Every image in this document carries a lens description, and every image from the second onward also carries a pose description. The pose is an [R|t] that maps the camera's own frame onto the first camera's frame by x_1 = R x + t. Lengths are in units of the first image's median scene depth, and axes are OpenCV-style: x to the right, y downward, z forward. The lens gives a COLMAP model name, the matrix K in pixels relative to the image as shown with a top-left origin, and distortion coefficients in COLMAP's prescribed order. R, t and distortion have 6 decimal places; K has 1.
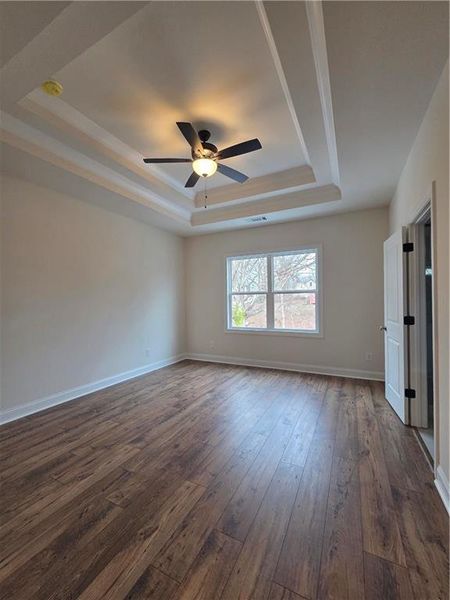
lens RADIAL K [[245.5, 0, 223.6], [0, 245.5, 300.8], [0, 0, 1]] dist [-0.001775, -0.000640]
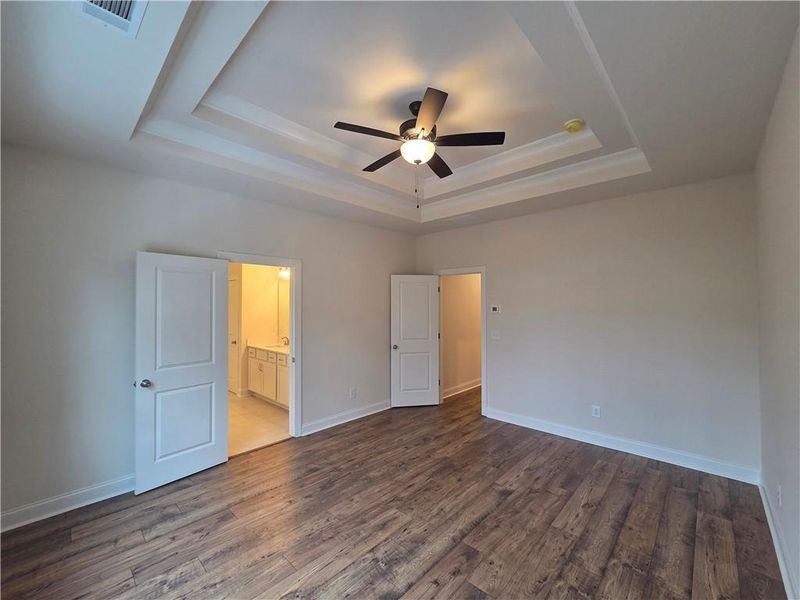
lens RADIAL K [[327.3, 0, 400.1], [0, 327.3, 303.8], [0, 0, 1]] dist [-0.001775, -0.000640]
pose [[-0.960602, 0.017430, 0.277380, -0.325208], [0.015887, 0.999843, -0.007809, -0.111383], [-0.277473, -0.003095, -0.960728, 2.236401]]
